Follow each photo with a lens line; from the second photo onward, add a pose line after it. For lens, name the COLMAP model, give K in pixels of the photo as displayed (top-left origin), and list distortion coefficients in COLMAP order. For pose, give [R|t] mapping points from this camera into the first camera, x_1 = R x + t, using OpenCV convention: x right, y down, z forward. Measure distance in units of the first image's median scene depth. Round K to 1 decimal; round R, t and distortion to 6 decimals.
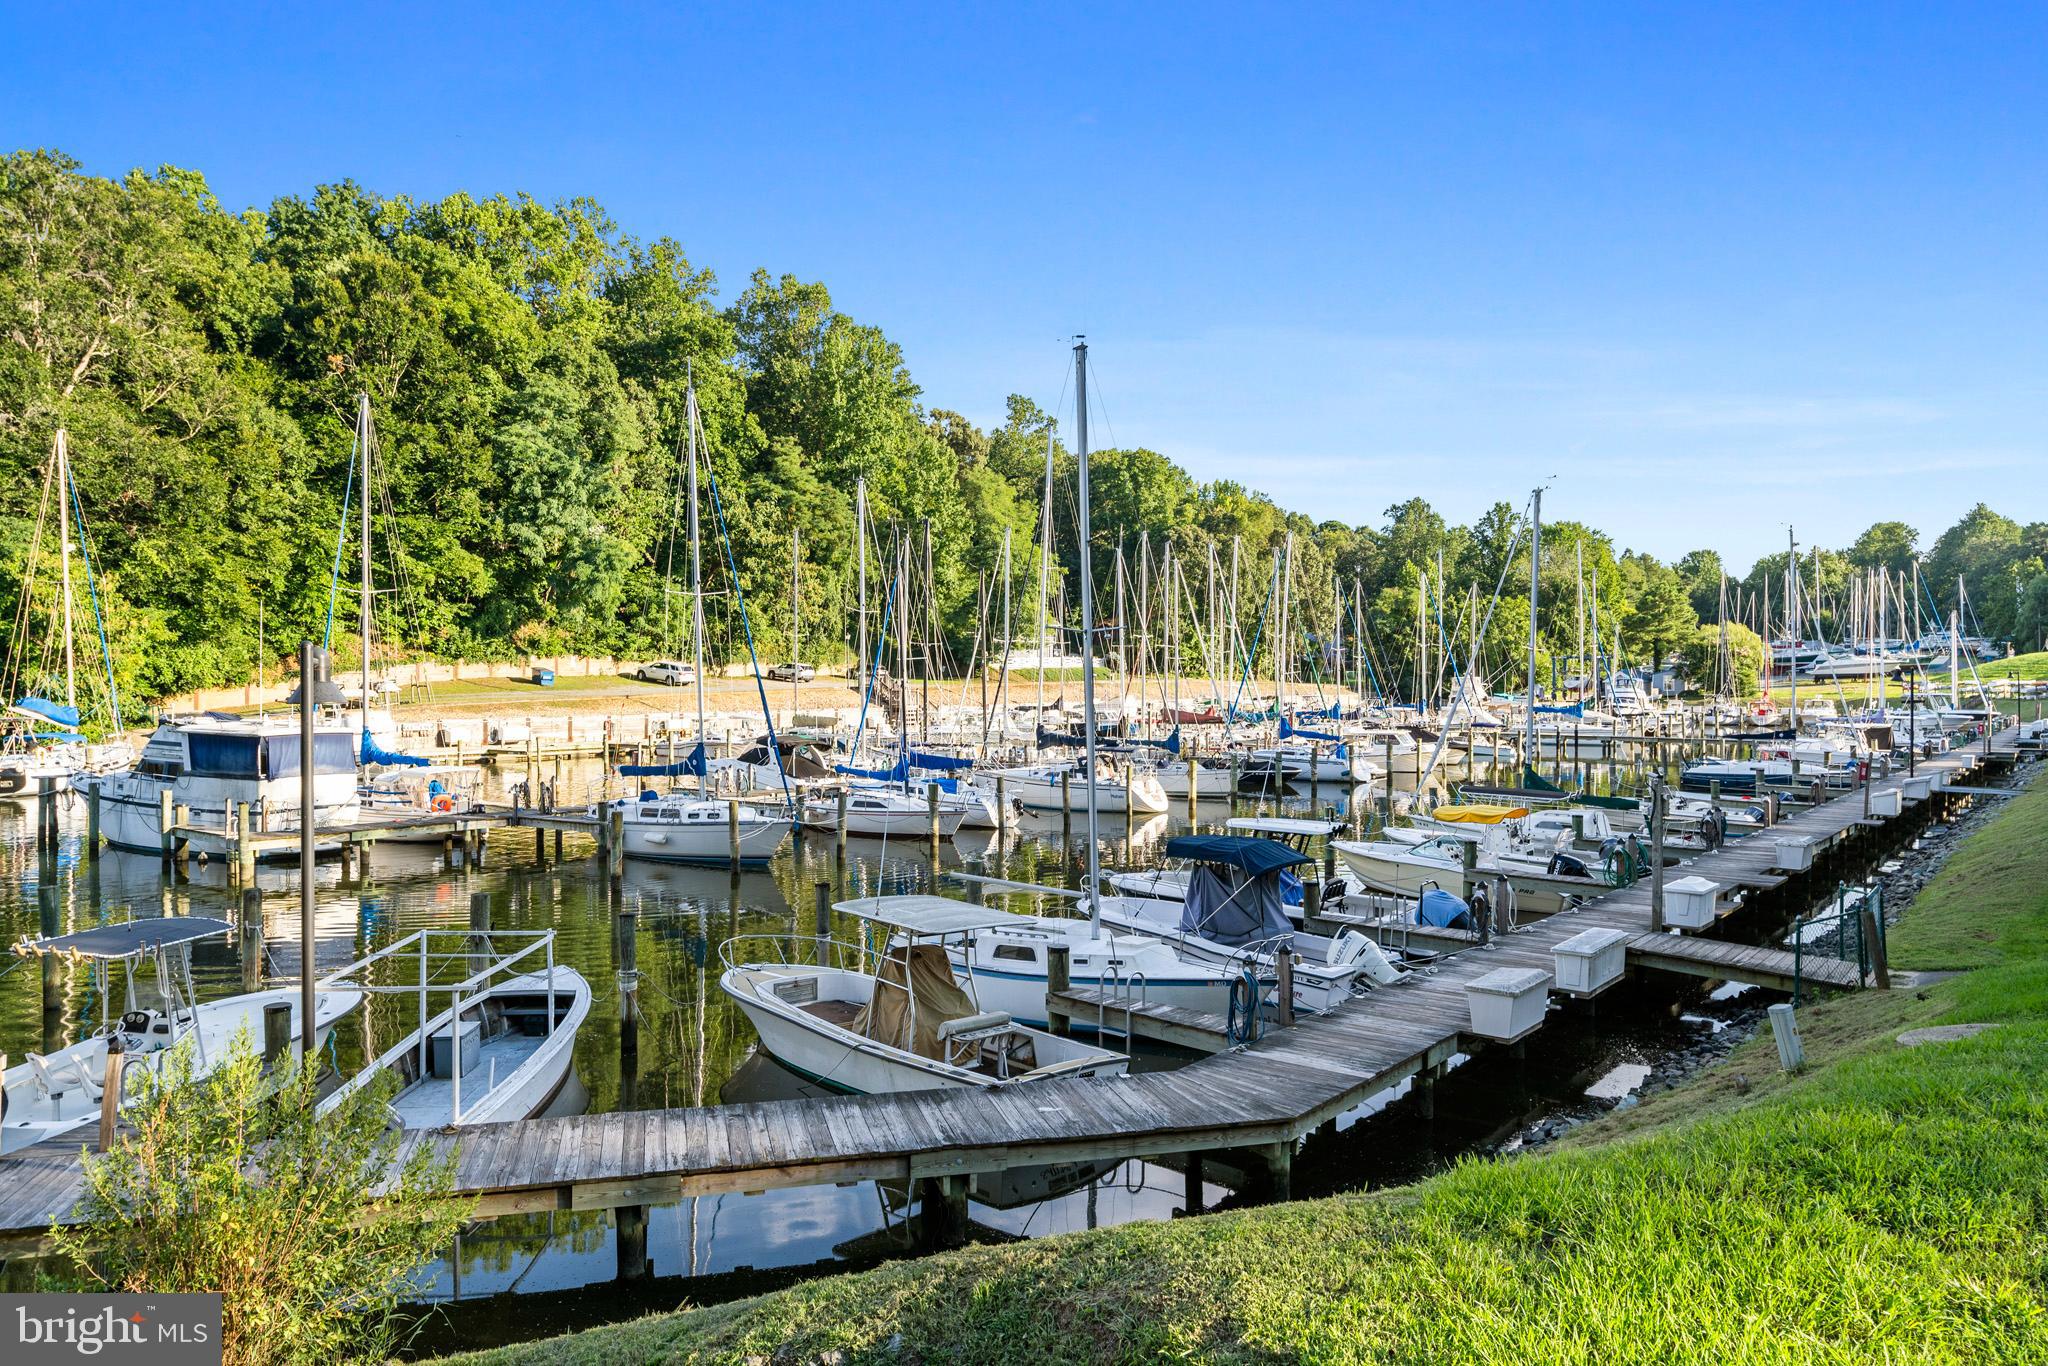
lens RADIAL K [[1338.9, 0, 1034.2], [0, 1338.9, 681.4], [0, 0, 1]] dist [0.004692, 0.001412]
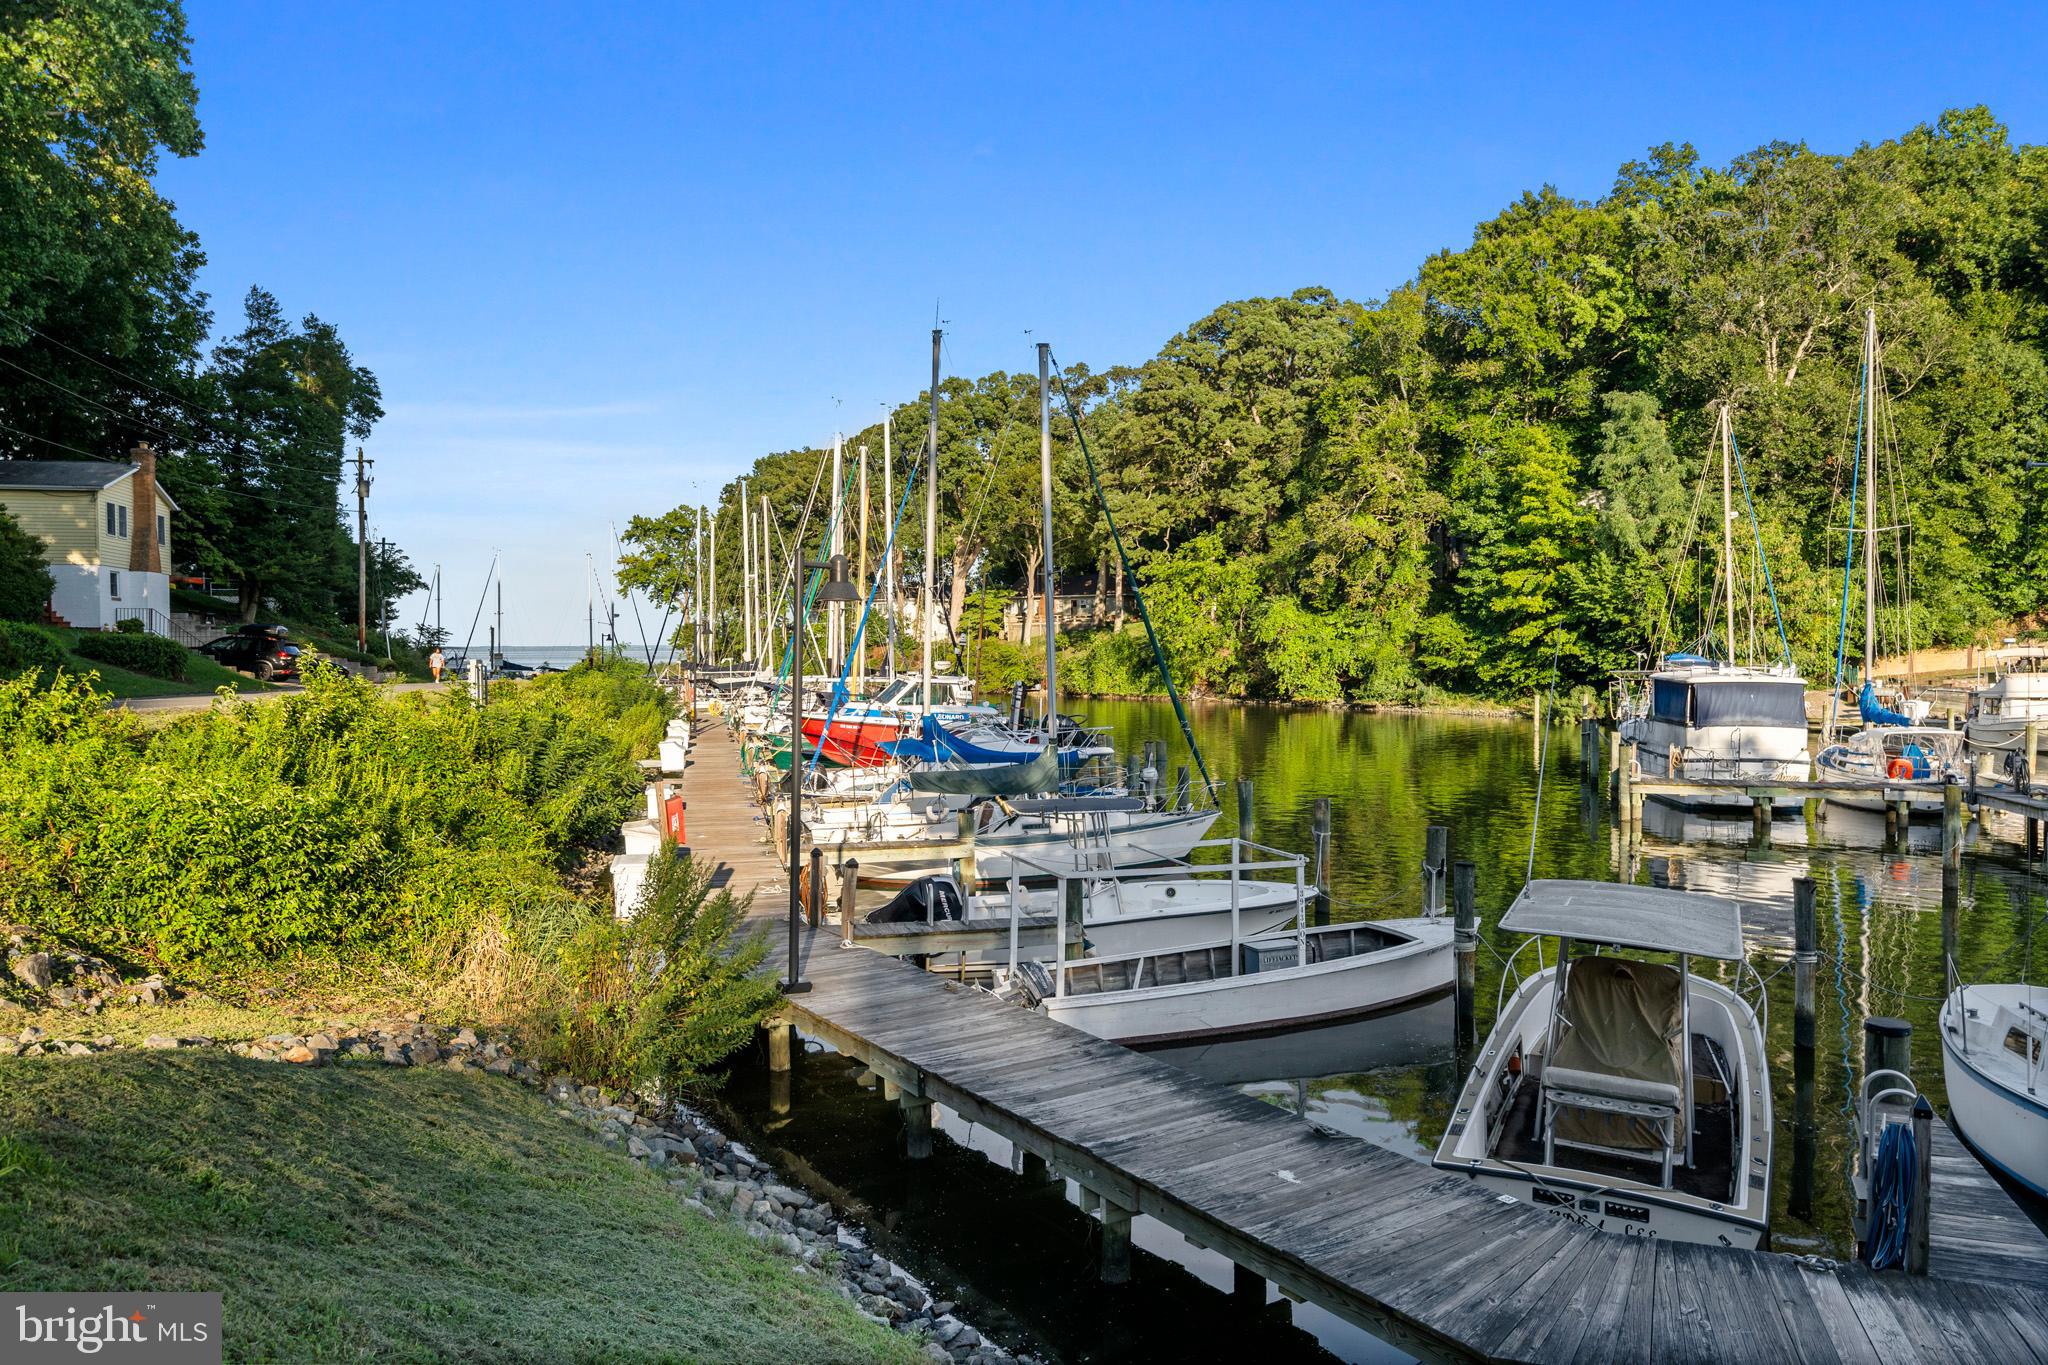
lens RADIAL K [[1338.9, 0, 1031.1], [0, 1338.9, 678.9], [0, 0, 1]] dist [0.004692, 0.001412]
pose [[0.359451, 0.020229, -0.932945, 0.083533], [0.000610, 0.999760, 0.021912, 0.007638], [0.933164, -0.008445, 0.359352, 0.090550]]
